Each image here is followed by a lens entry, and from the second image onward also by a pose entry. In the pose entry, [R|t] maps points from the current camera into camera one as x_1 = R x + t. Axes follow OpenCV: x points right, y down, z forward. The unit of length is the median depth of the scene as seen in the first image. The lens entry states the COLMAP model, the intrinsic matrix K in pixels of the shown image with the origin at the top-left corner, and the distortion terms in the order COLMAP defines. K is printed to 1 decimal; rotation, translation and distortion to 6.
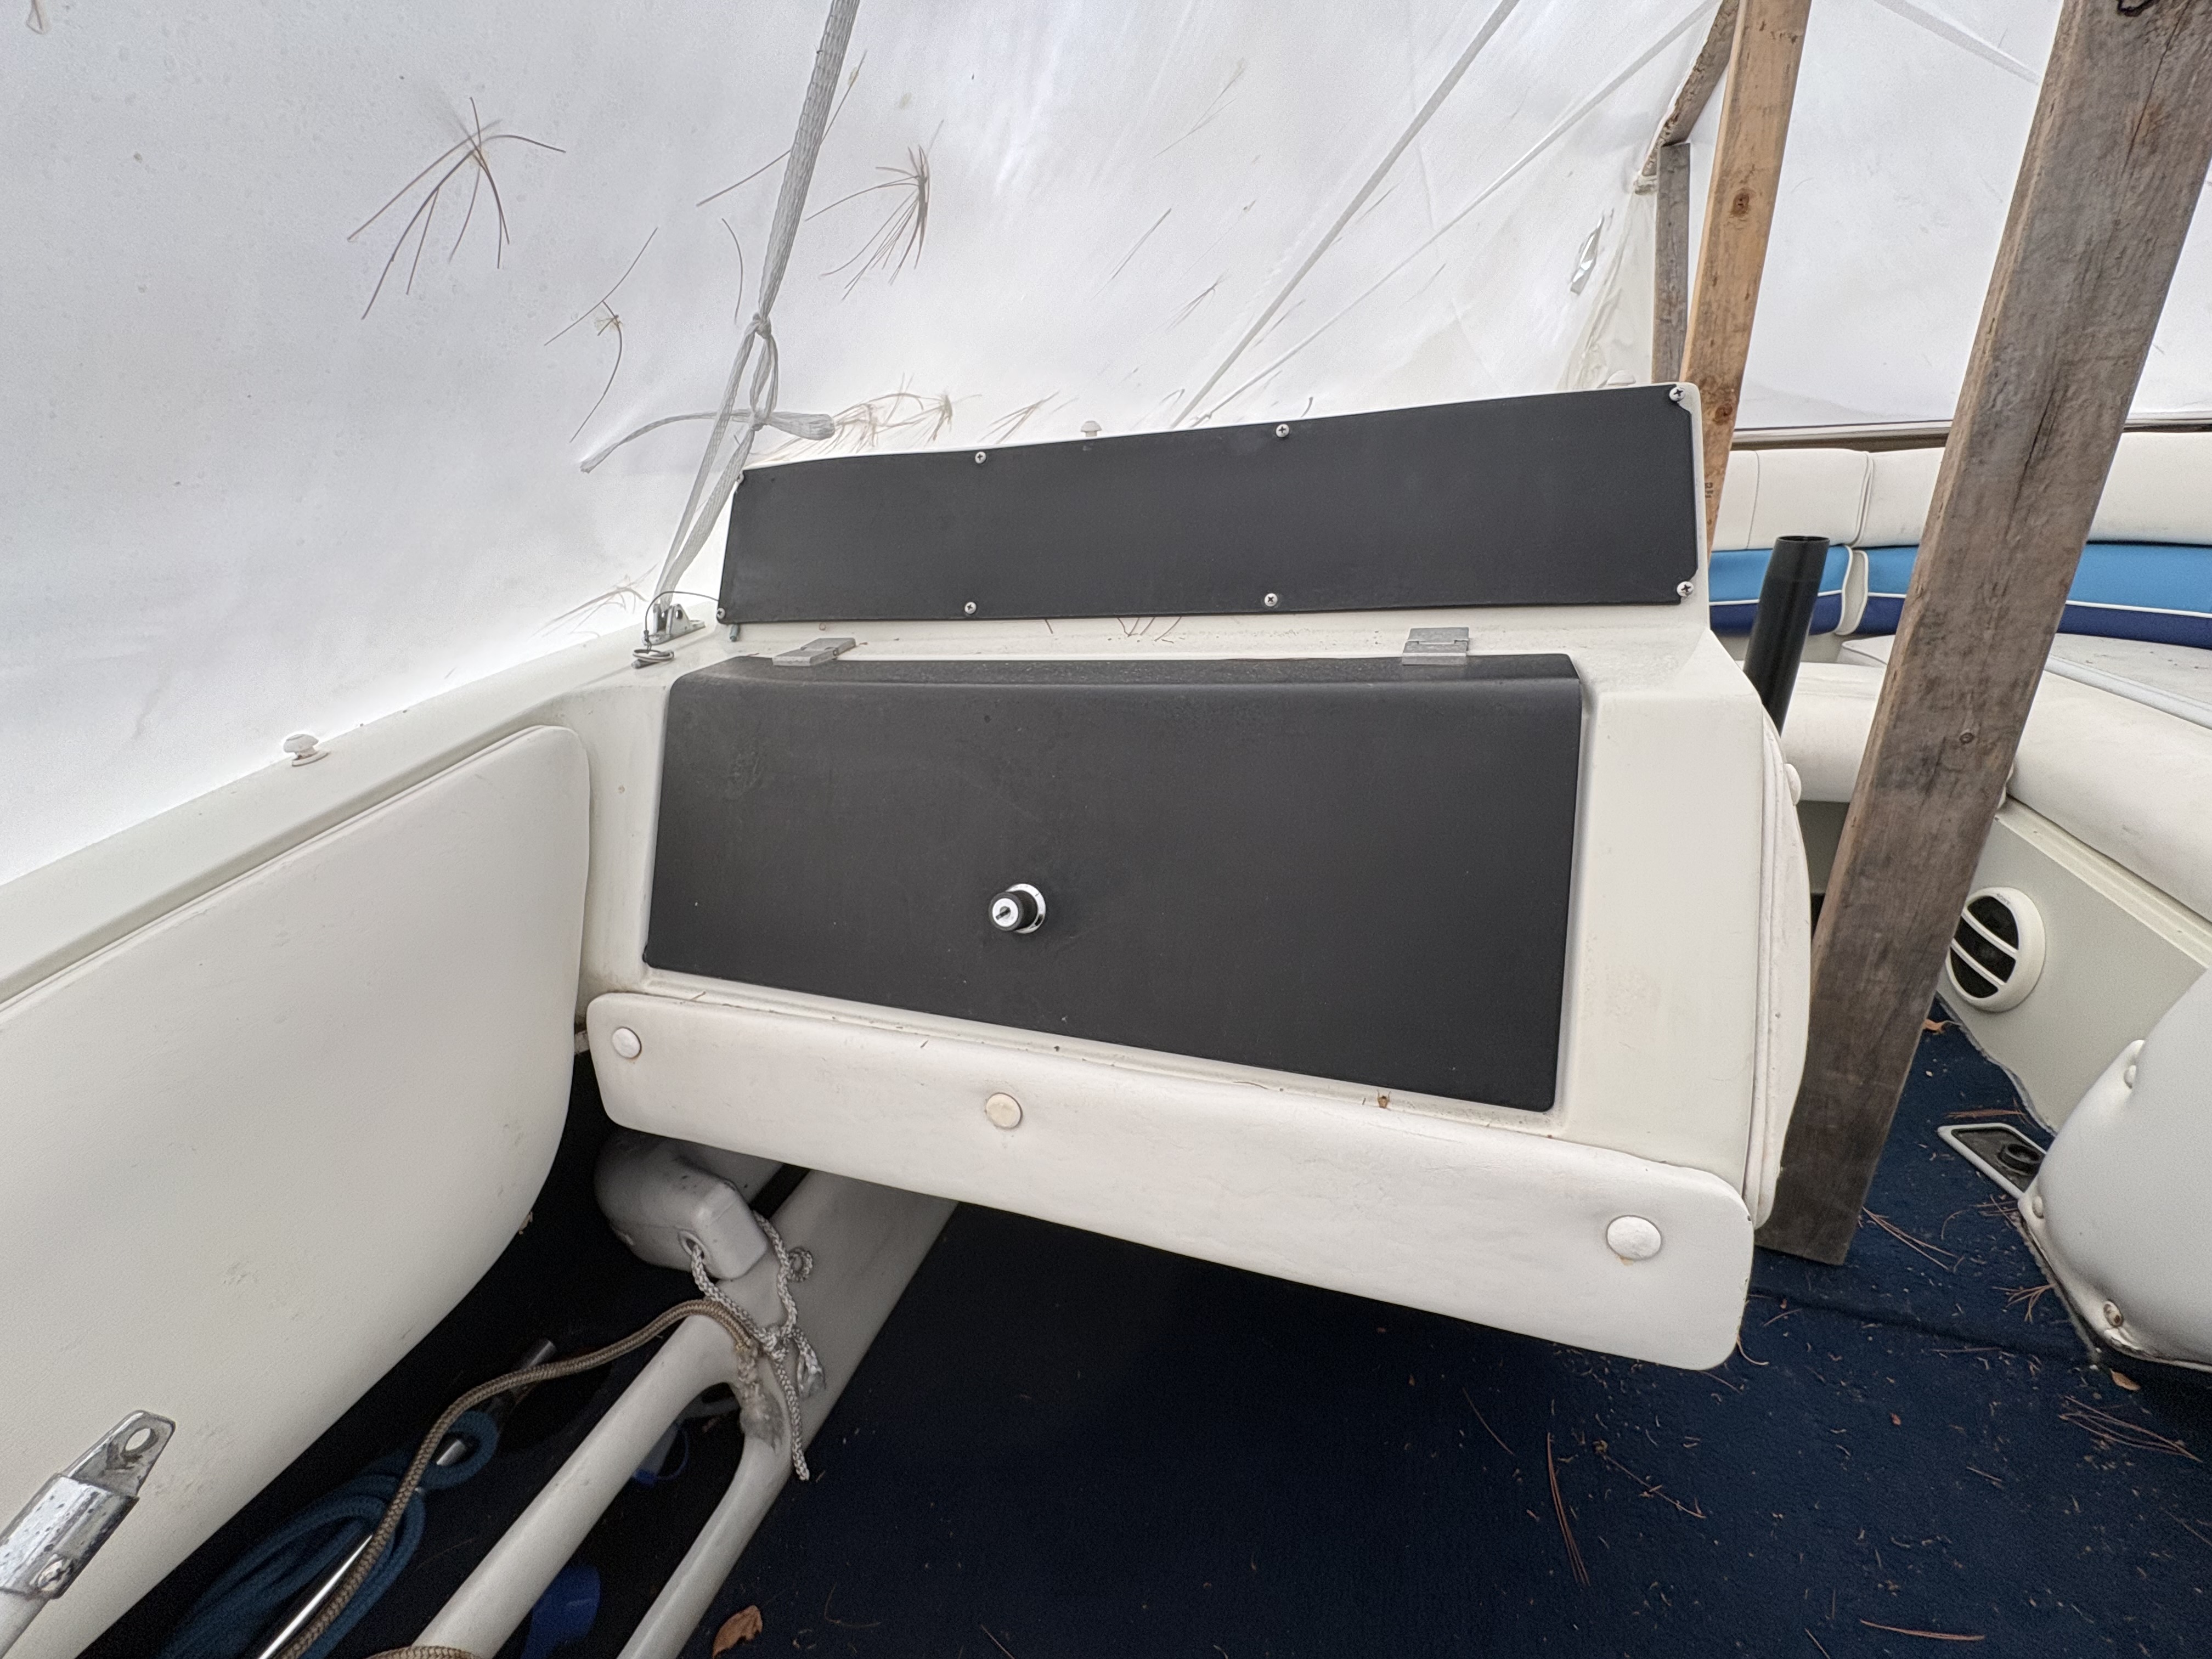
lens RADIAL K [[874.7, 0, 1093.5], [0, 874.7, 830.2], [0, 0, 1]] dist [0.000826, 0.000503]
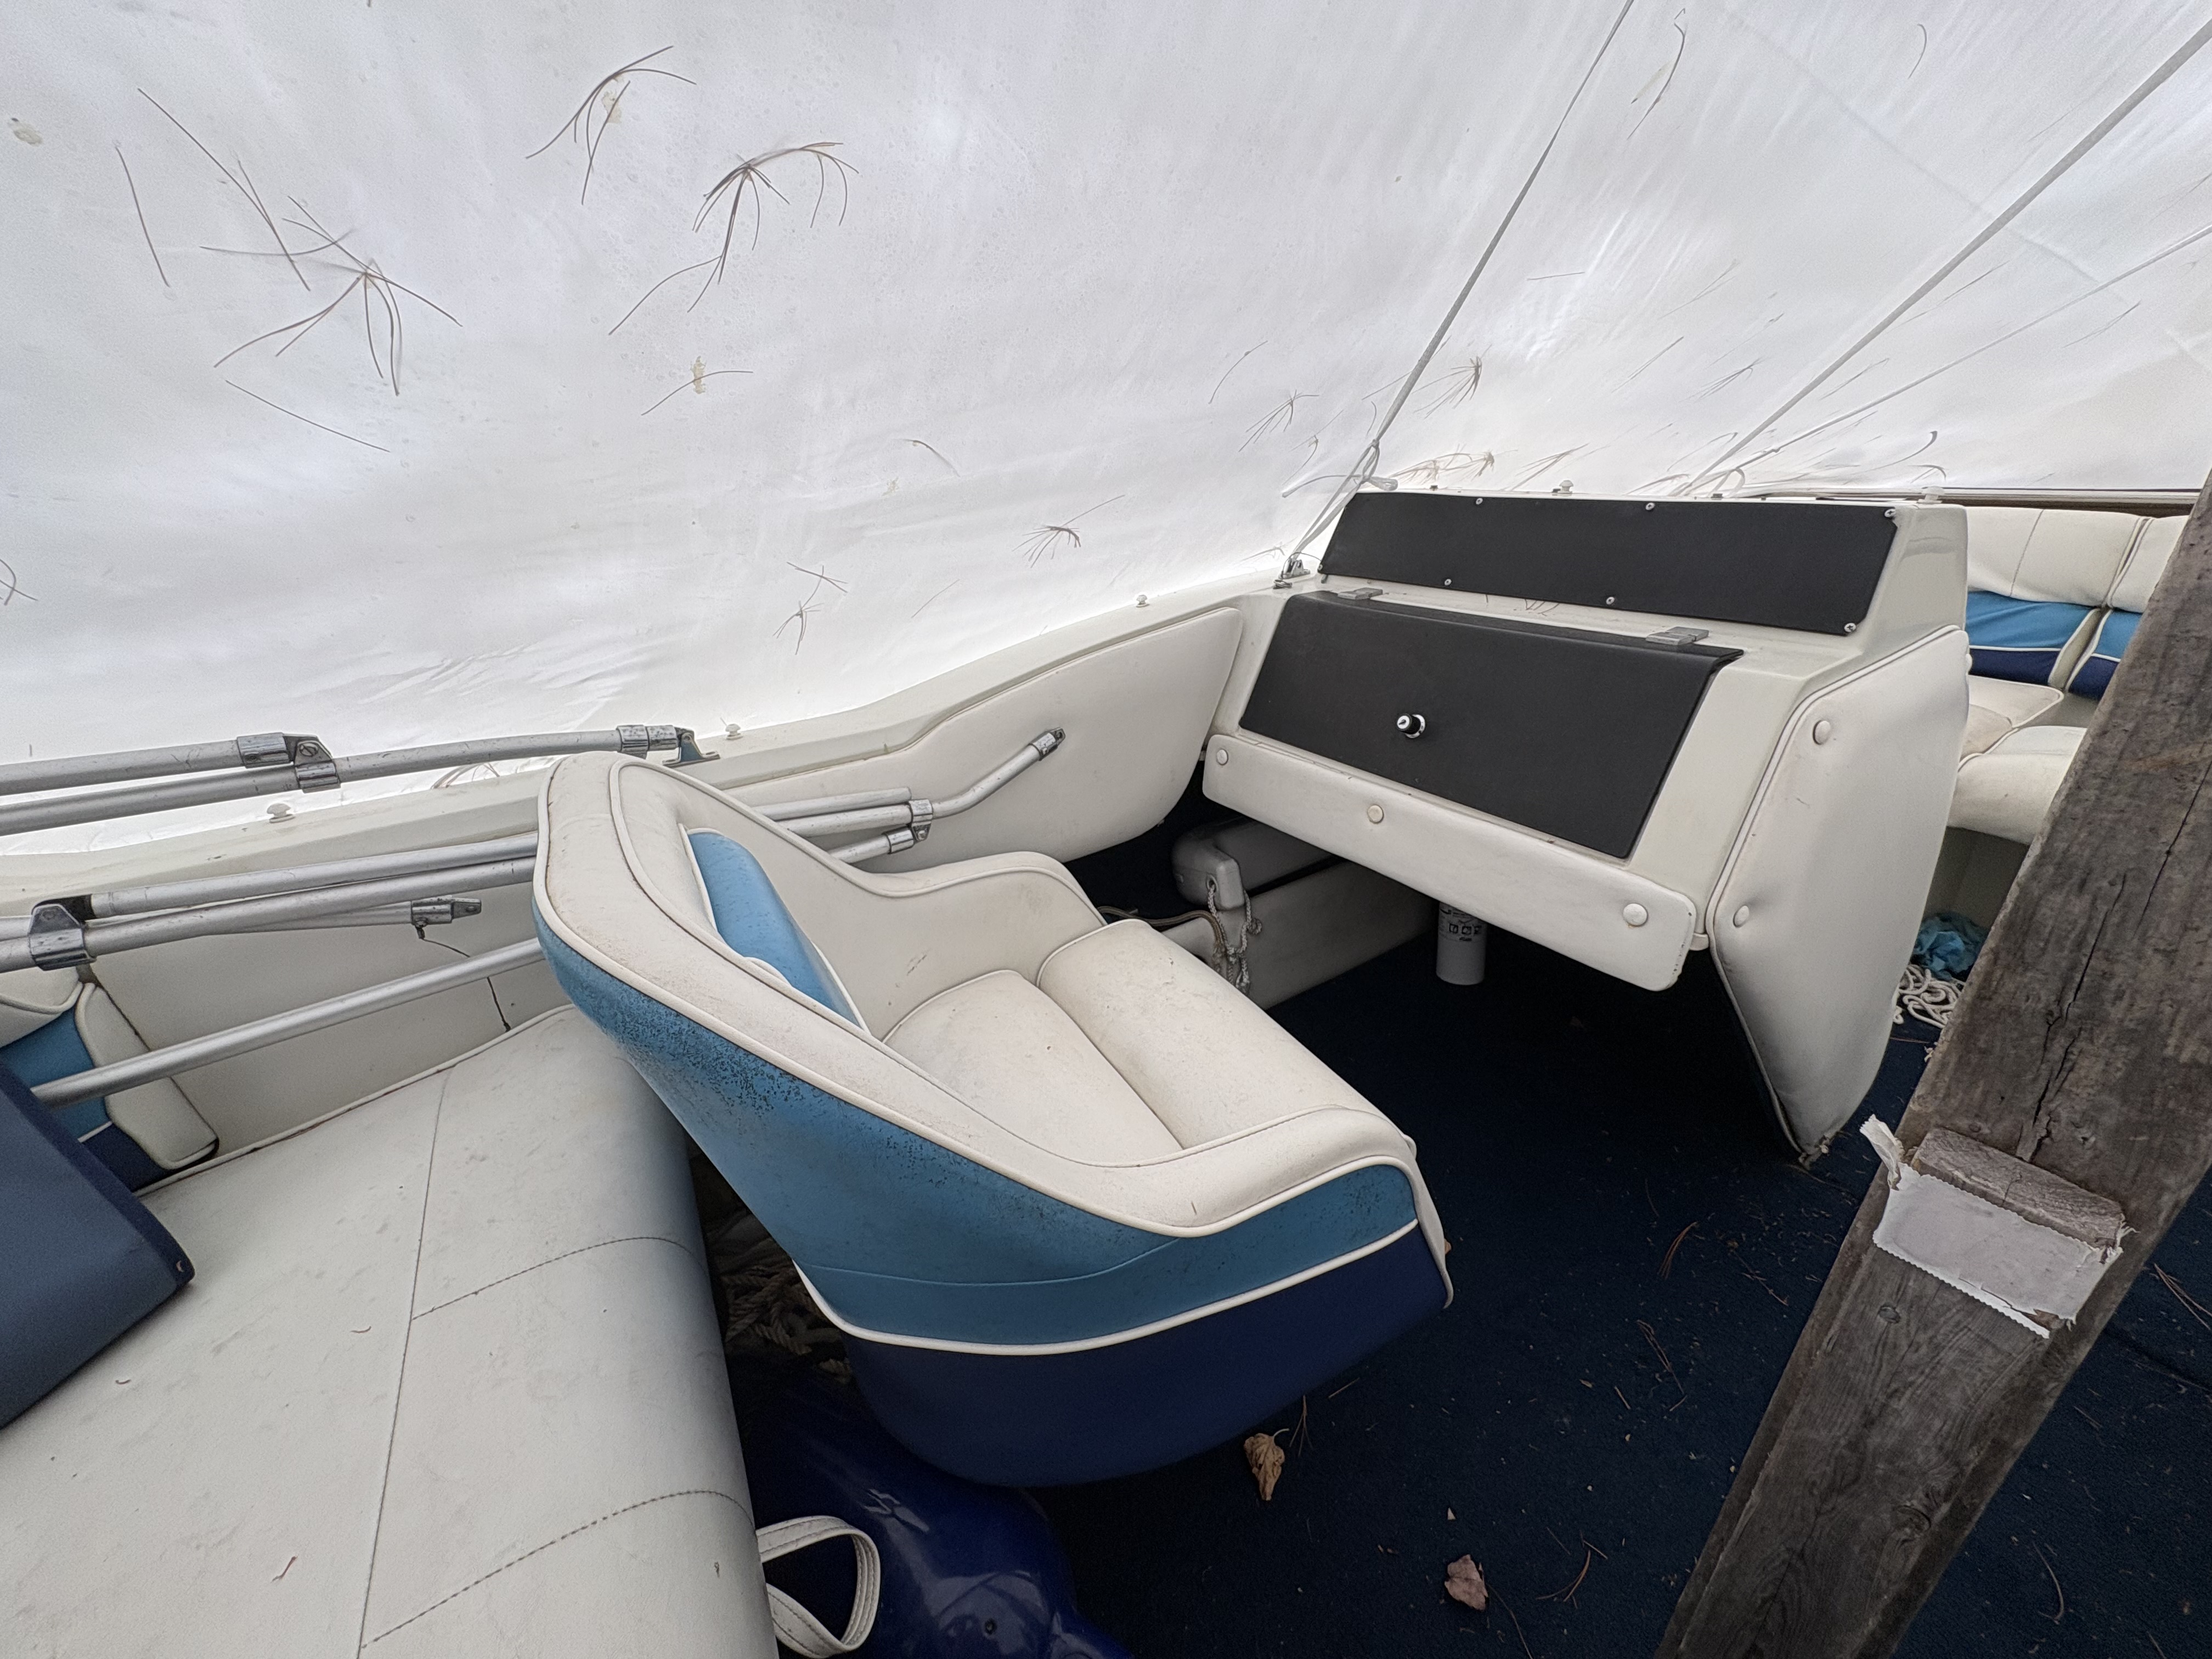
lens RADIAL K [[900.6, 0, 1107.8], [0, 900.6, 841.5], [0, 0, 1]] dist [-0.003065, 0.000388]
pose [[0.811150, 0.287273, -0.509422, 0.412761], [-0.268045, 0.956787, 0.112744, 0.253727], [0.519796, 0.045096, 0.853099, -0.993390]]
